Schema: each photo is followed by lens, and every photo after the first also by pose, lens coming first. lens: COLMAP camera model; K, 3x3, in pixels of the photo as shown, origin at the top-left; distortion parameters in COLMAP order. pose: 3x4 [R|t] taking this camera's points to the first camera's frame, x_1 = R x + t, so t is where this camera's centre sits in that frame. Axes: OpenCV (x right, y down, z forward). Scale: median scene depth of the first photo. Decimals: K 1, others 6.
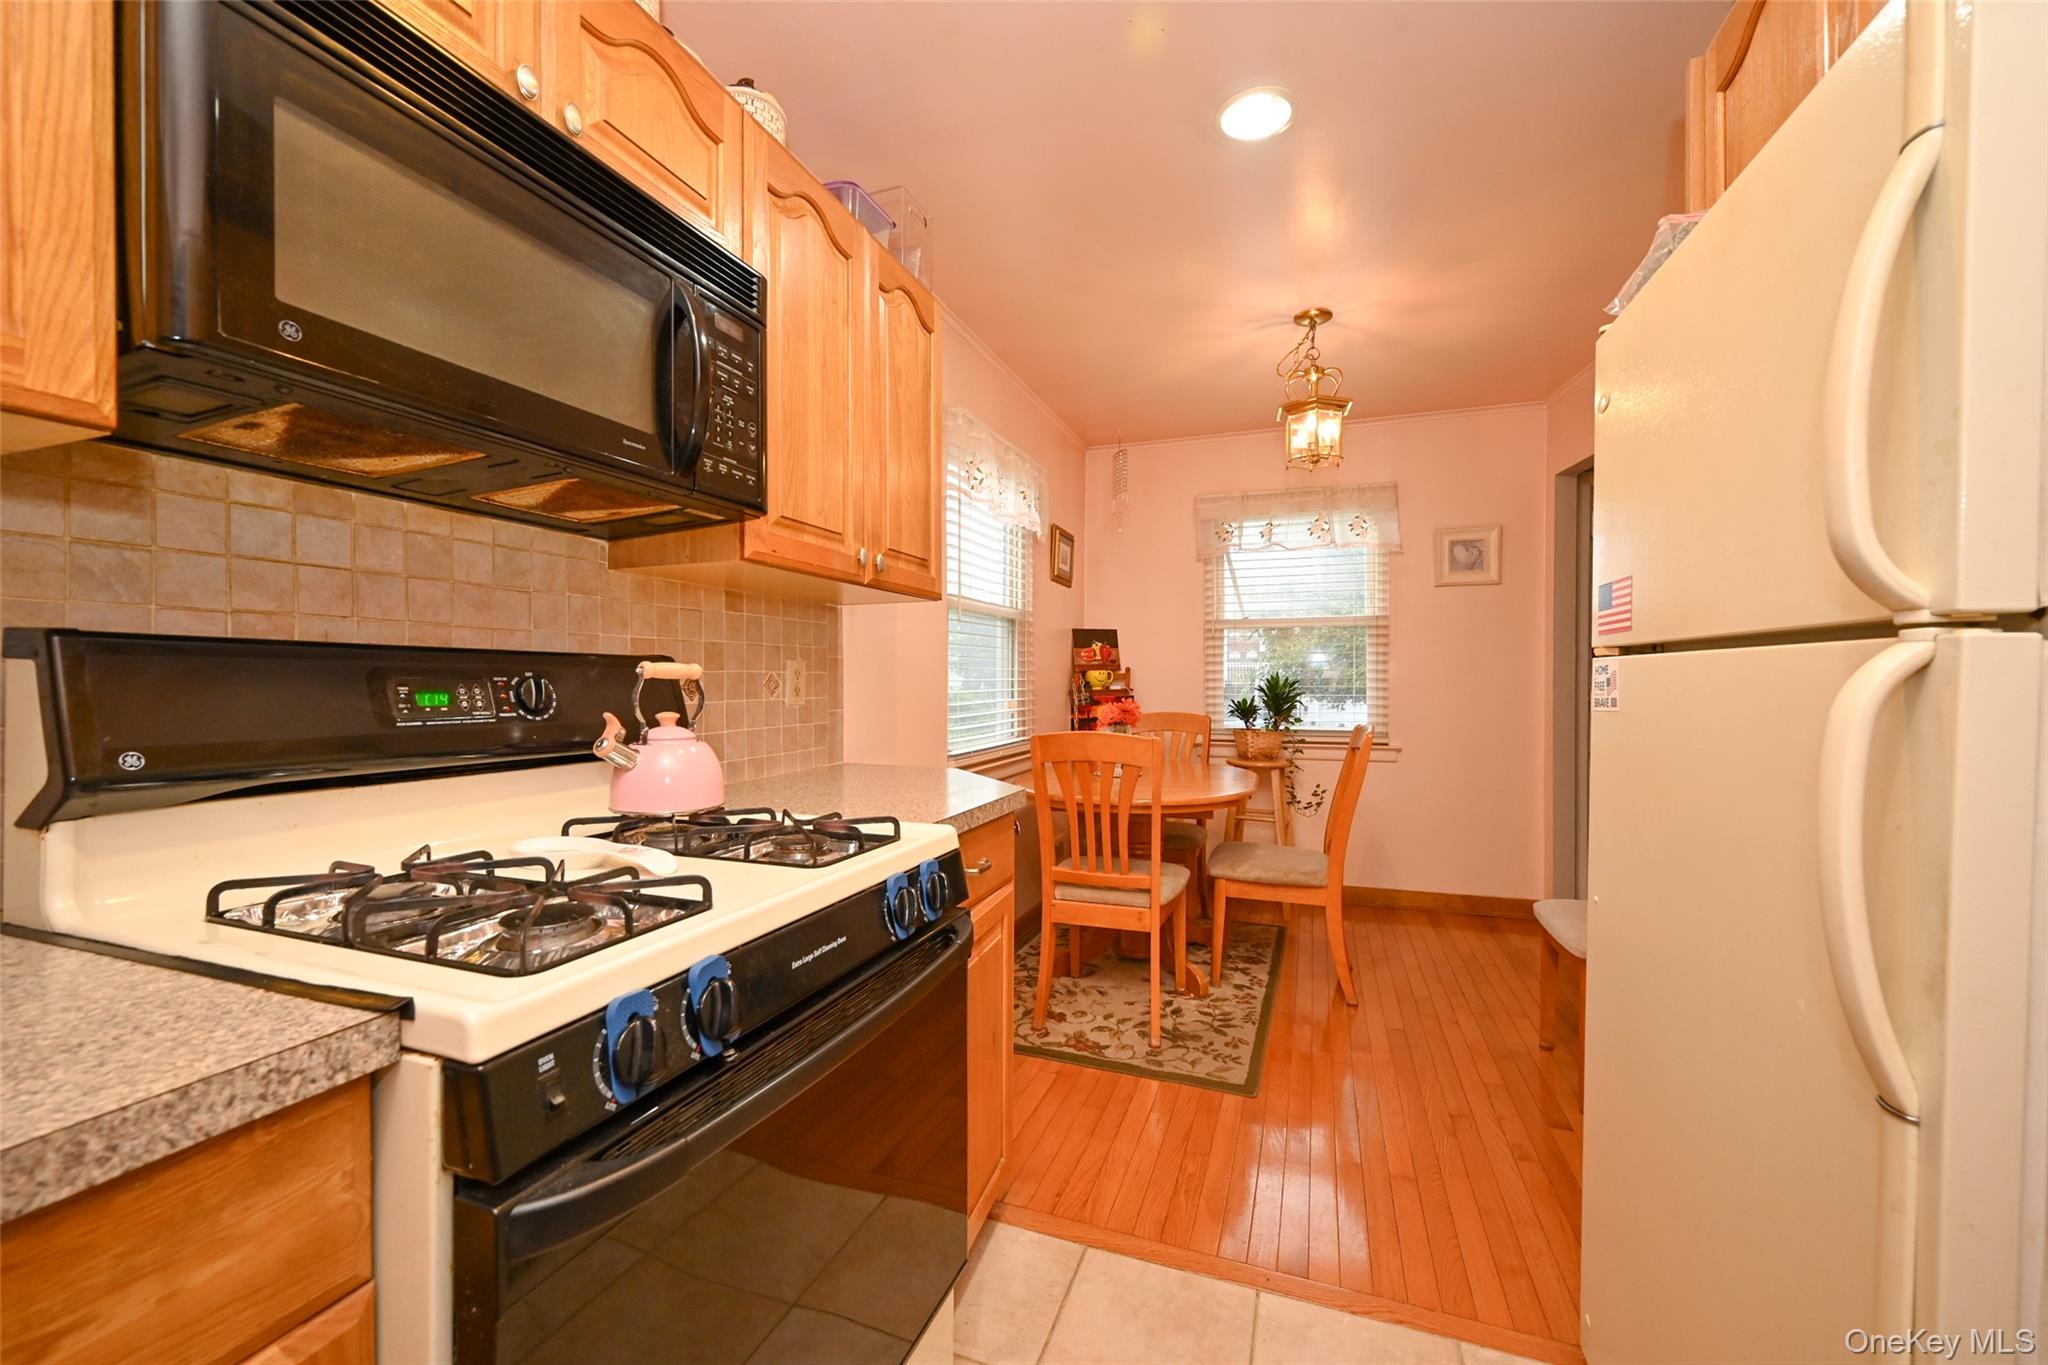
lens RADIAL K [[804.9, 0, 1025.9], [0, 804.9, 684.8], [0, 0, 1]] dist [-0.003200, 0.001002]
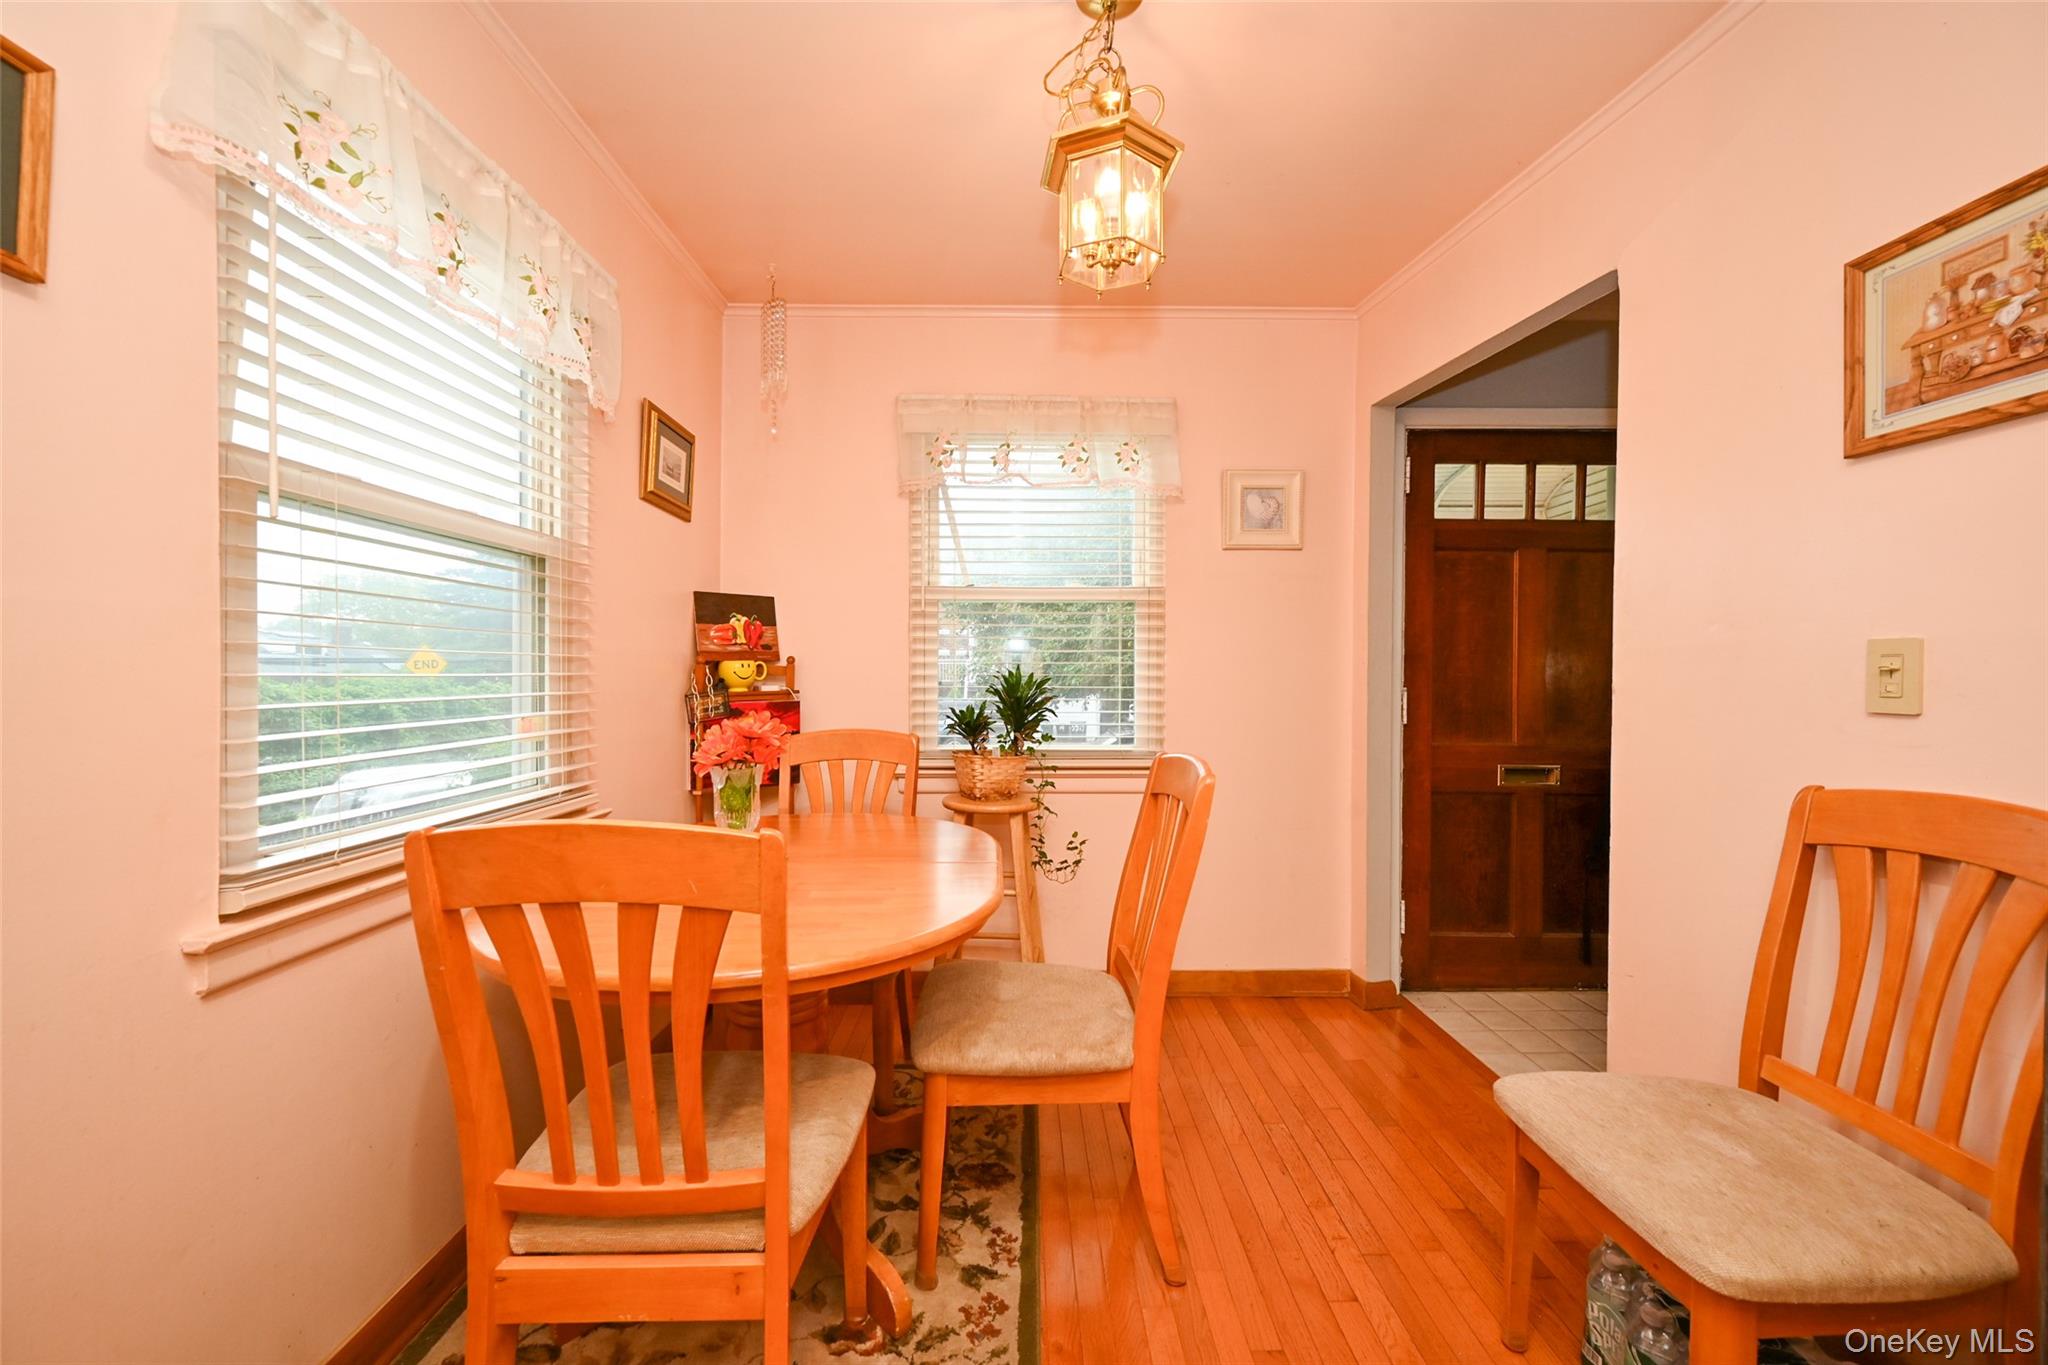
lens RADIAL K [[804.9, 0, 1025.9], [0, 804.9, 684.8], [0, 0, 1]] dist [-0.003200, 0.001002]
pose [[0.937283, 0.000788, 0.348567, 0.130722], [-0.001991, 0.999993, 0.003095, -0.002874], [-0.348563, -0.003596, 0.937279, 0.560985]]
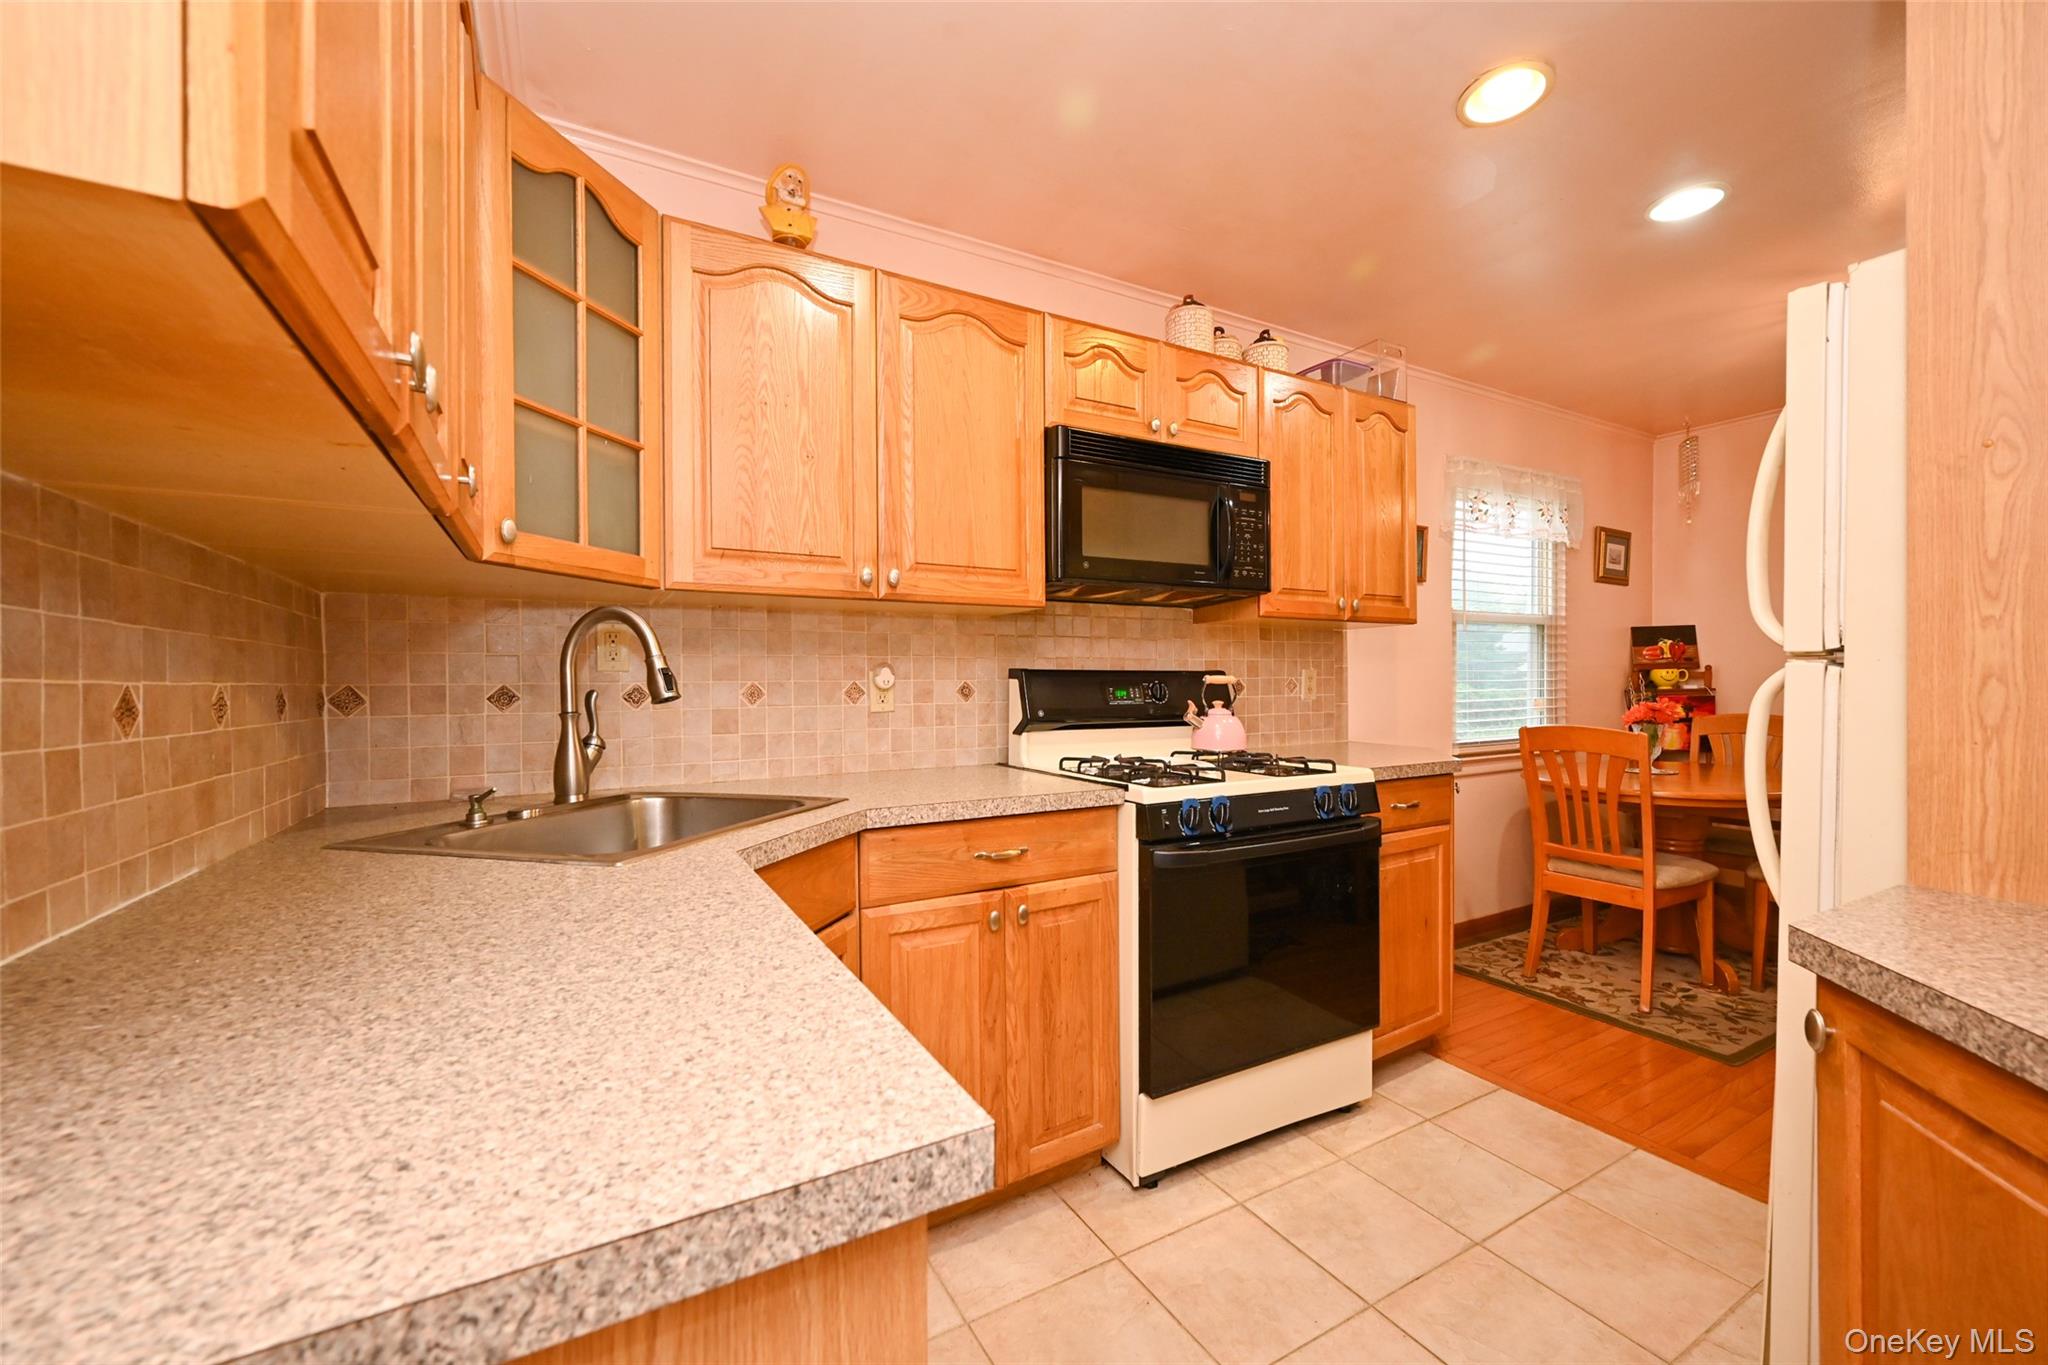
lens RADIAL K [[804.9, 0, 1025.9], [0, 804.9, 684.8], [0, 0, 1]] dist [-0.003200, 0.001002]
pose [[0.759670, -0.002476, -0.650304, 0.216742], [0.003267, 0.999995, 0.000010, -0.002992], [0.650301, -0.002132, 0.759674, -0.362822]]
